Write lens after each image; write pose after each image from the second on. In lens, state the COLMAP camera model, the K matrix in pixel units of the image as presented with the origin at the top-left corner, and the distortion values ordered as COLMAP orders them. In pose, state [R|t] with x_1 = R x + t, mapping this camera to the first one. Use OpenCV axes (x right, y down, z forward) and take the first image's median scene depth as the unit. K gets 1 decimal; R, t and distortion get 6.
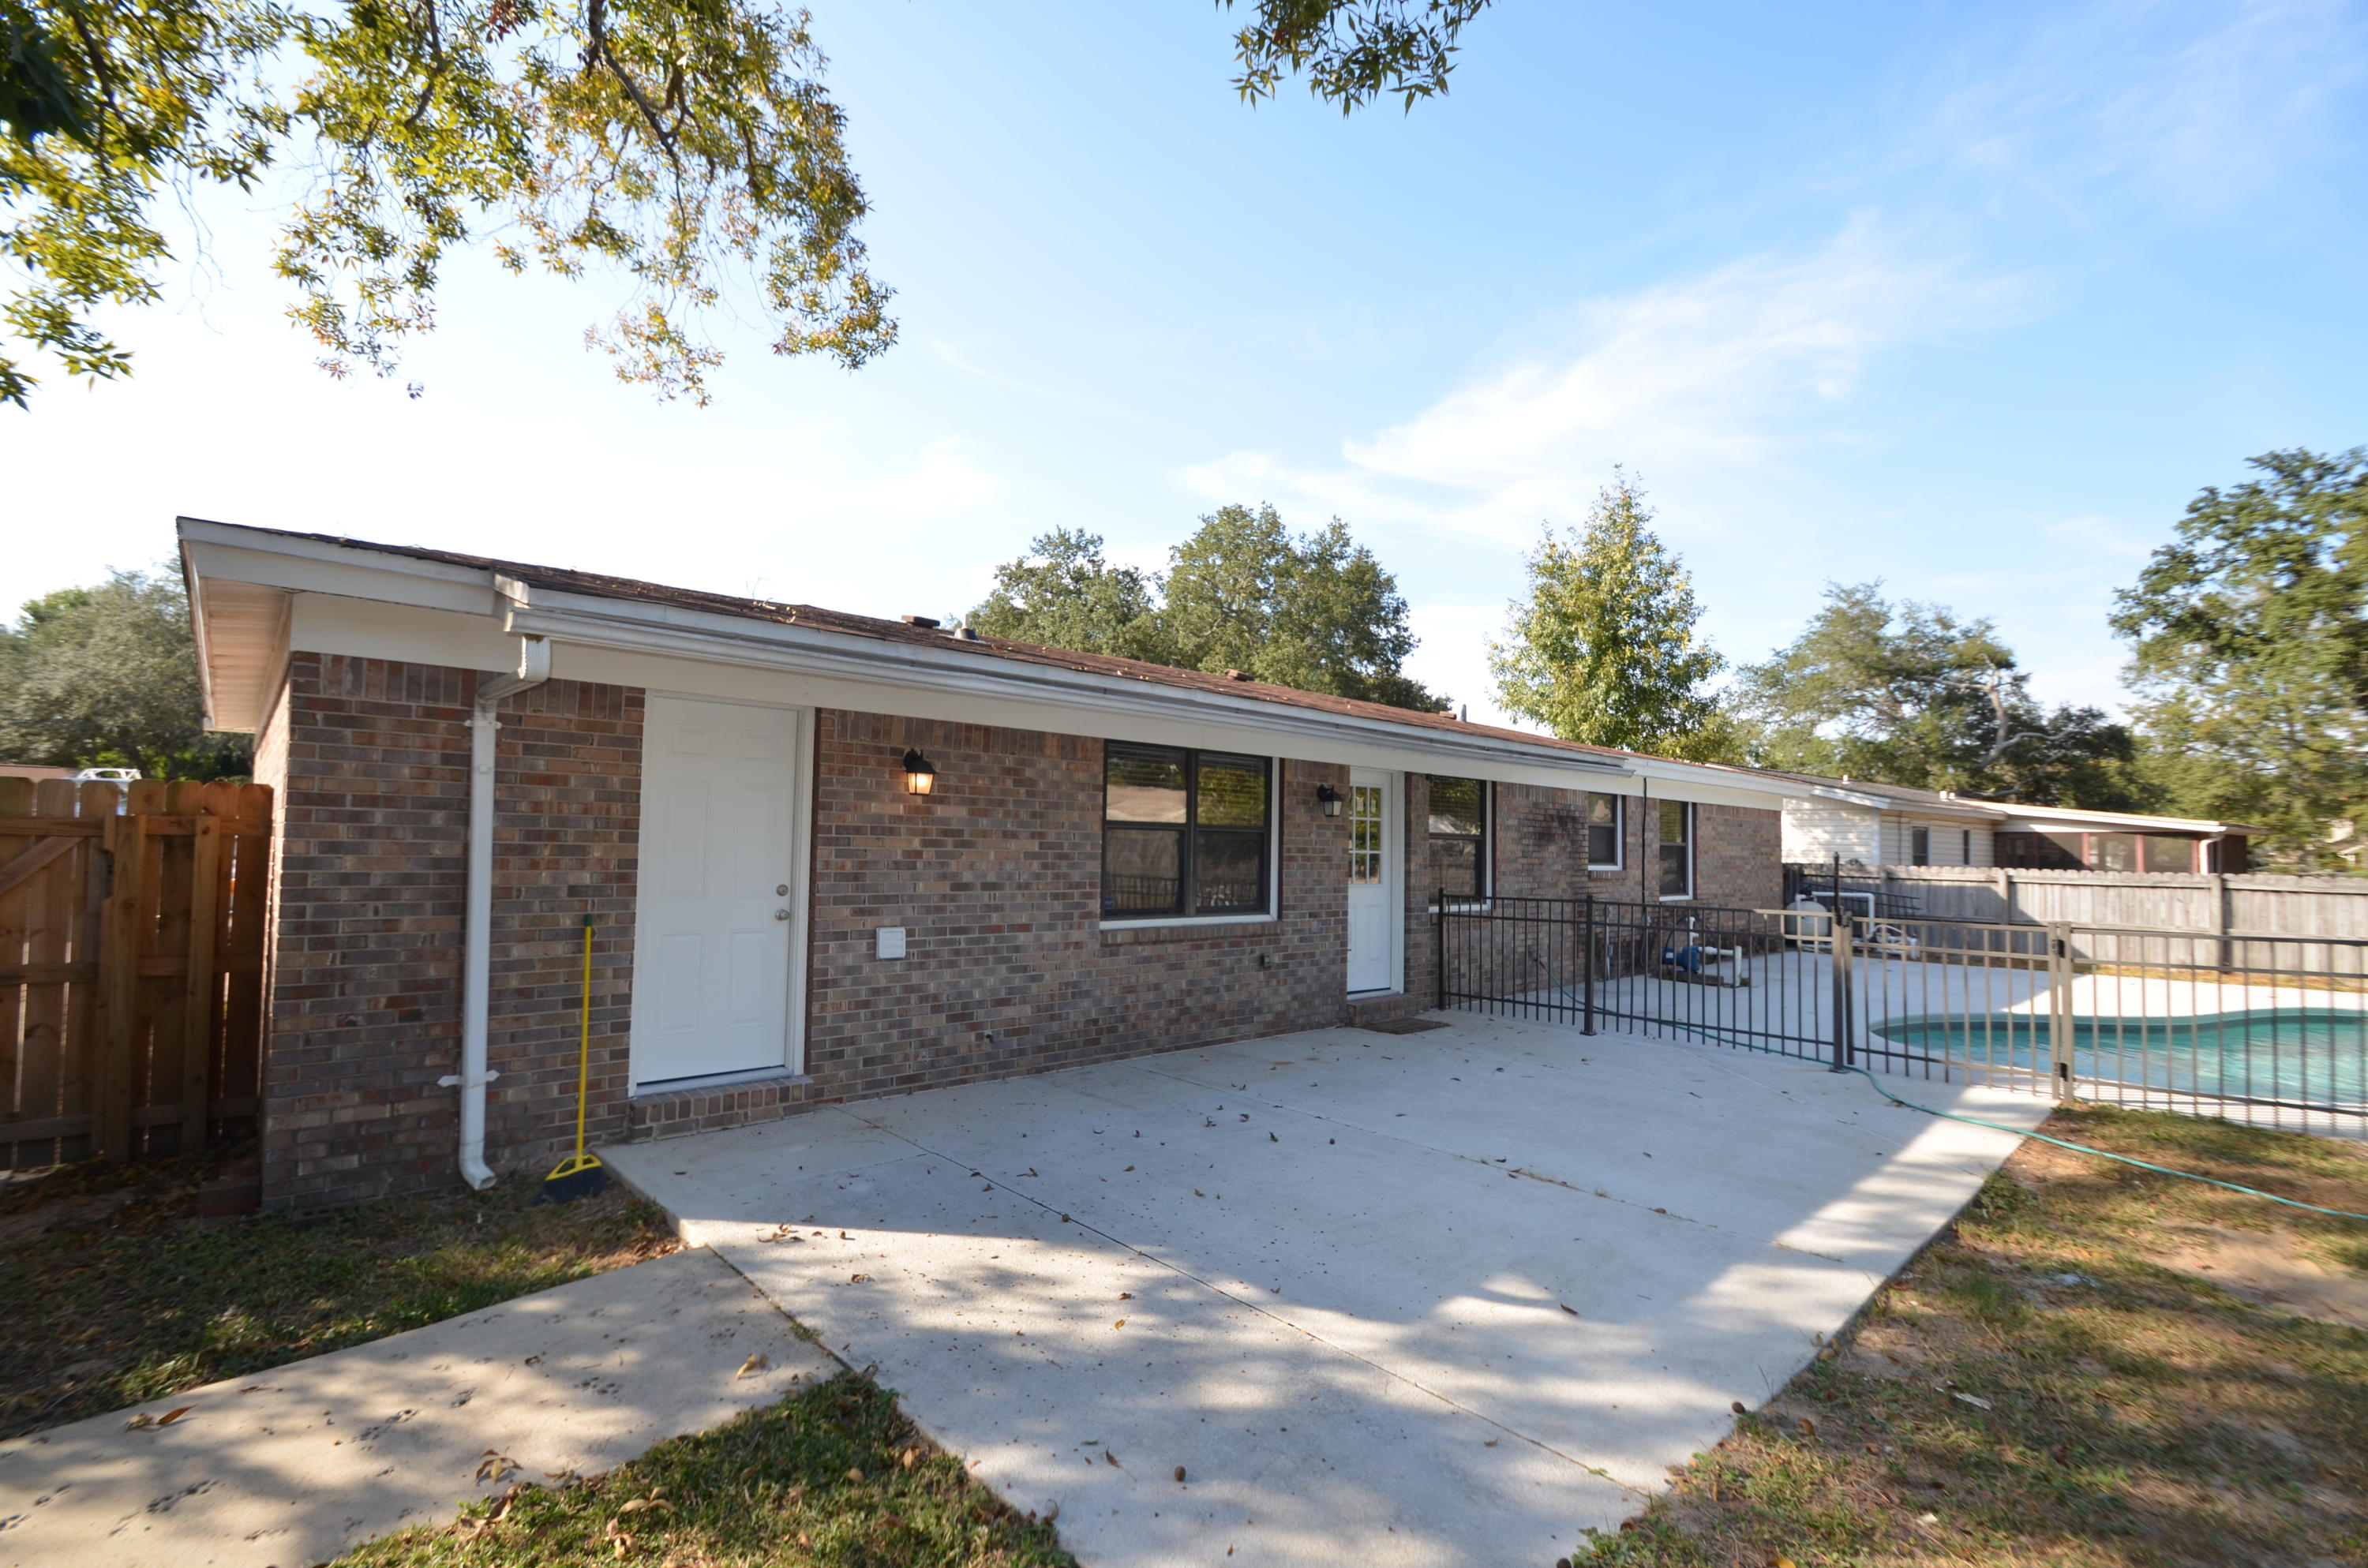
lens RADIAL K [[1045.9, 0, 1175.6], [0, 1045.9, 799.3], [0, 0, 1]] dist [0.002062, -0.005487]
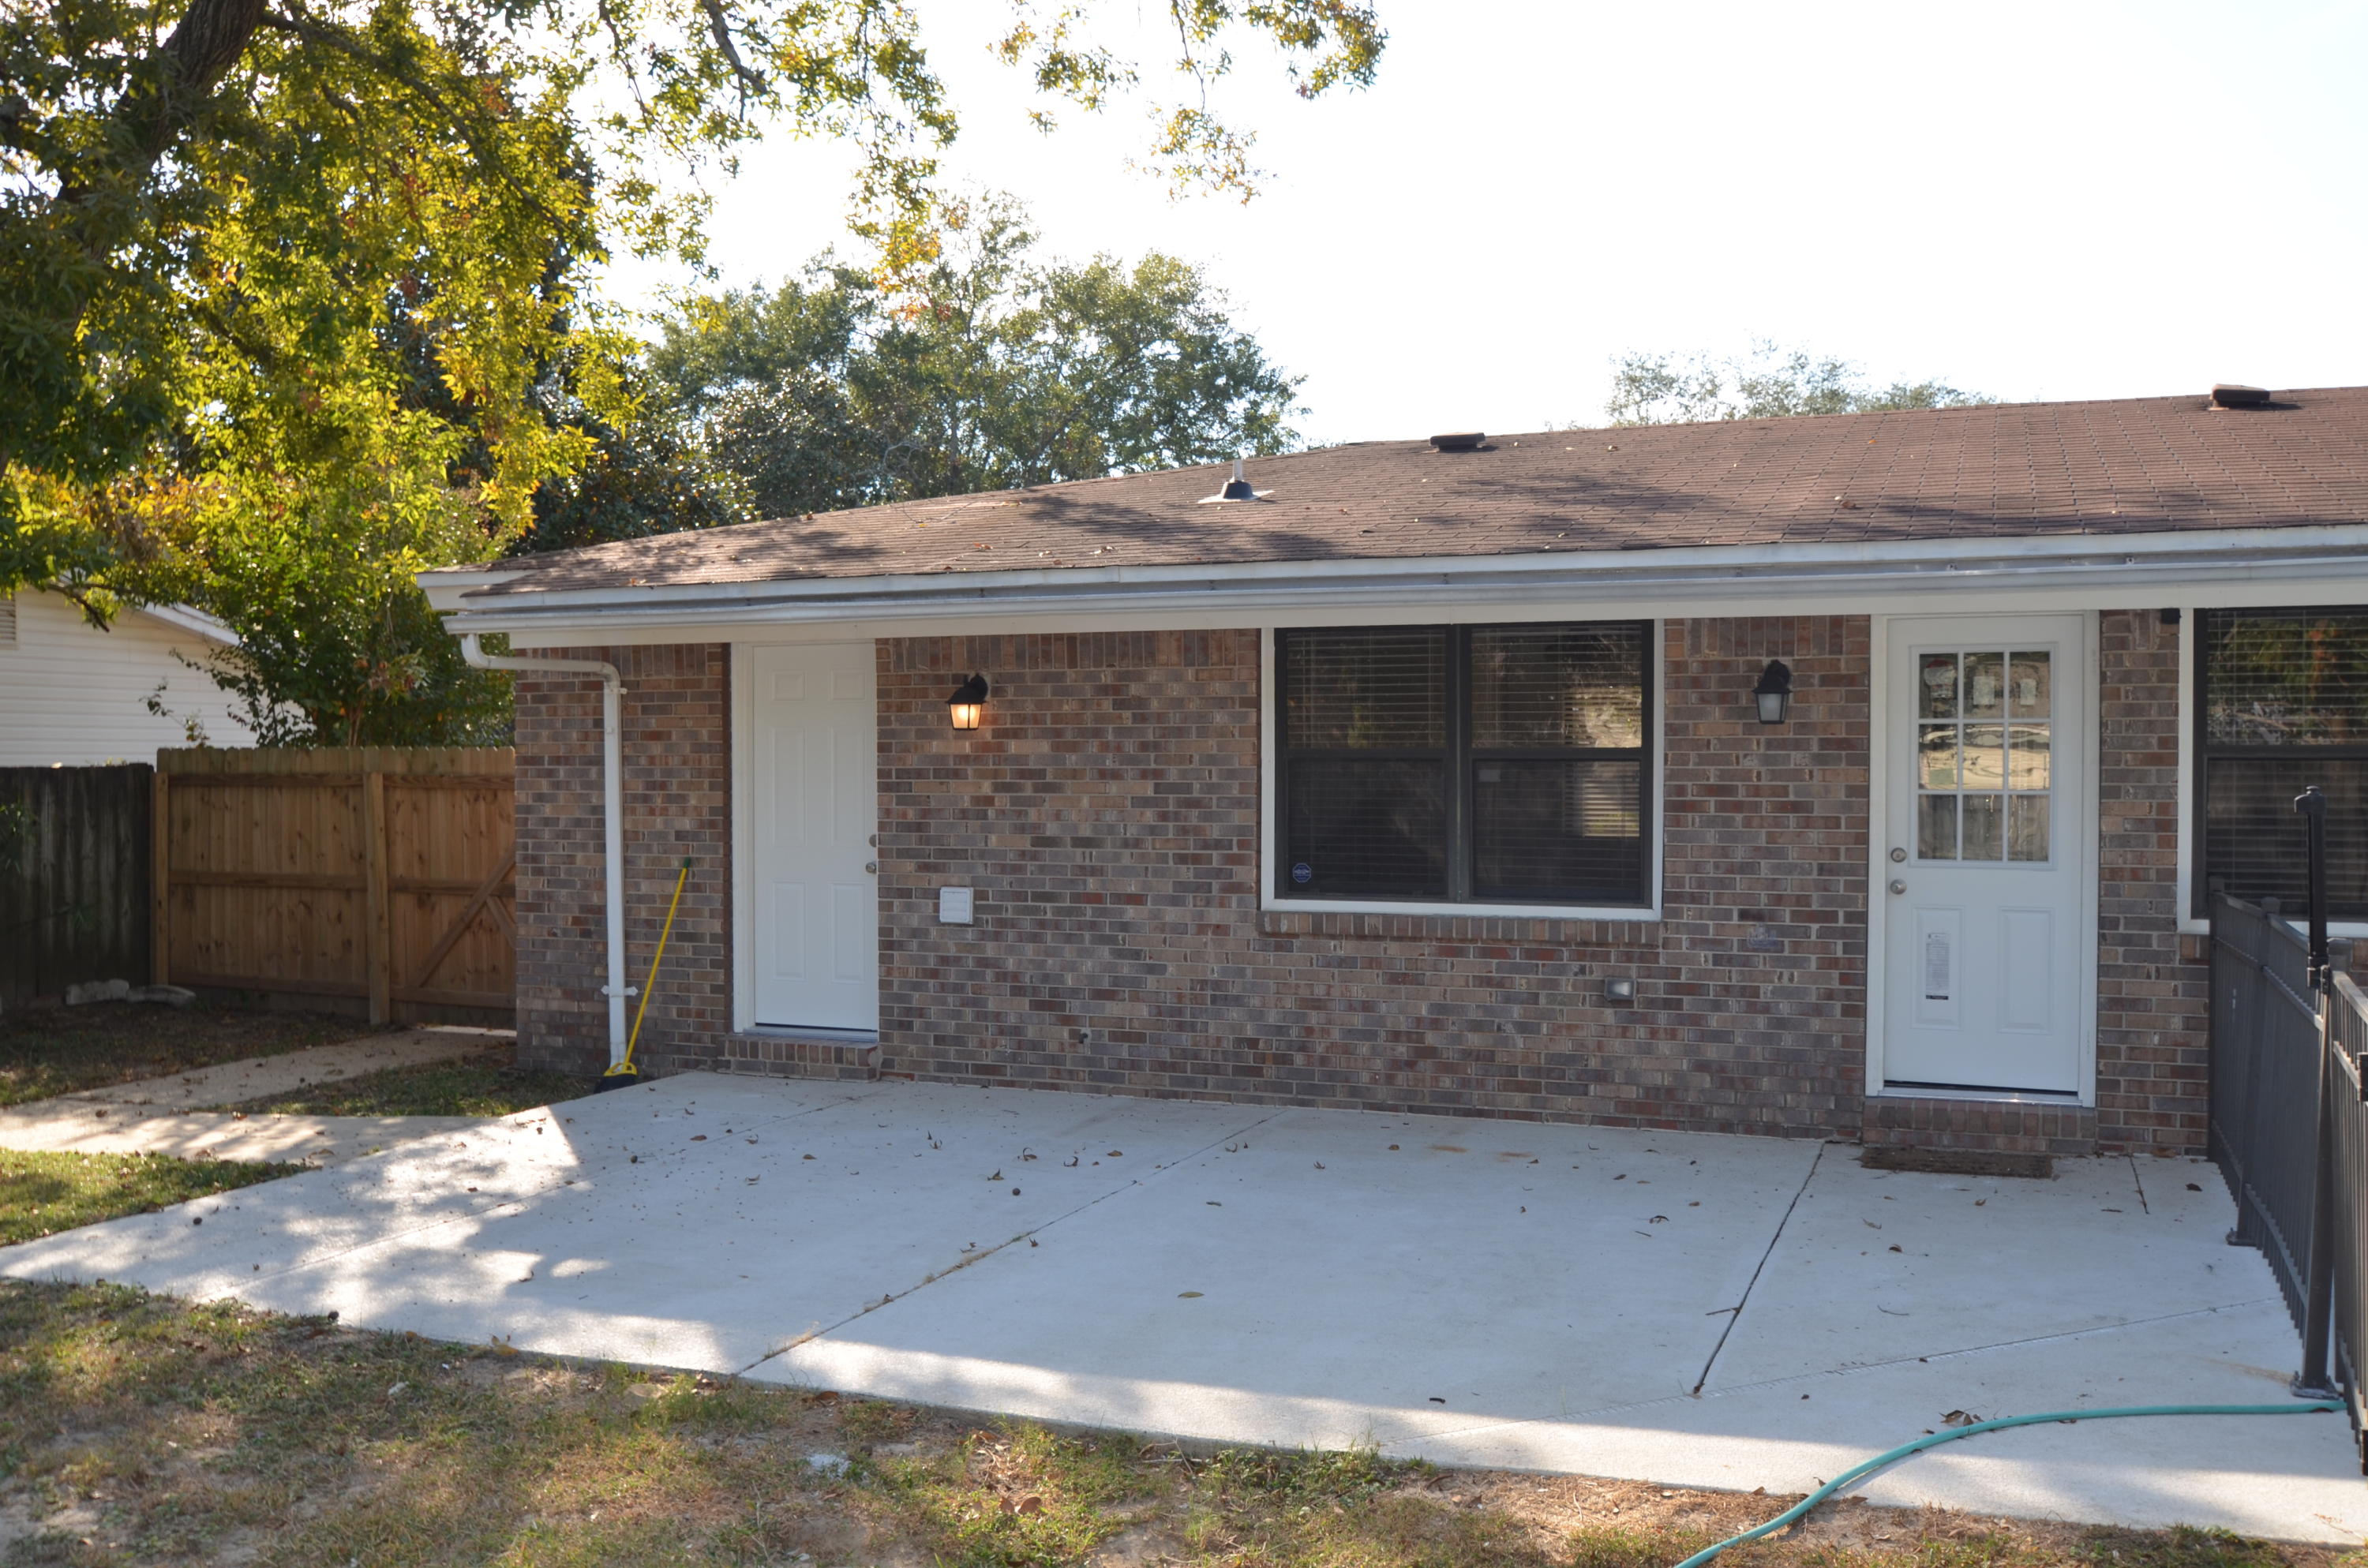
lens RADIAL K [[2137.9, 0, 1184.0], [0, 2137.9, 784.0], [0, 0, 1]] dist [-0.080016, -0.002381]
pose [[0.429384, -0.008405, -0.903083, 1.301075], [0.051634, 0.998550, 0.015257, 0.020905], [0.901645, -0.053181, 0.429195, 0.405490]]
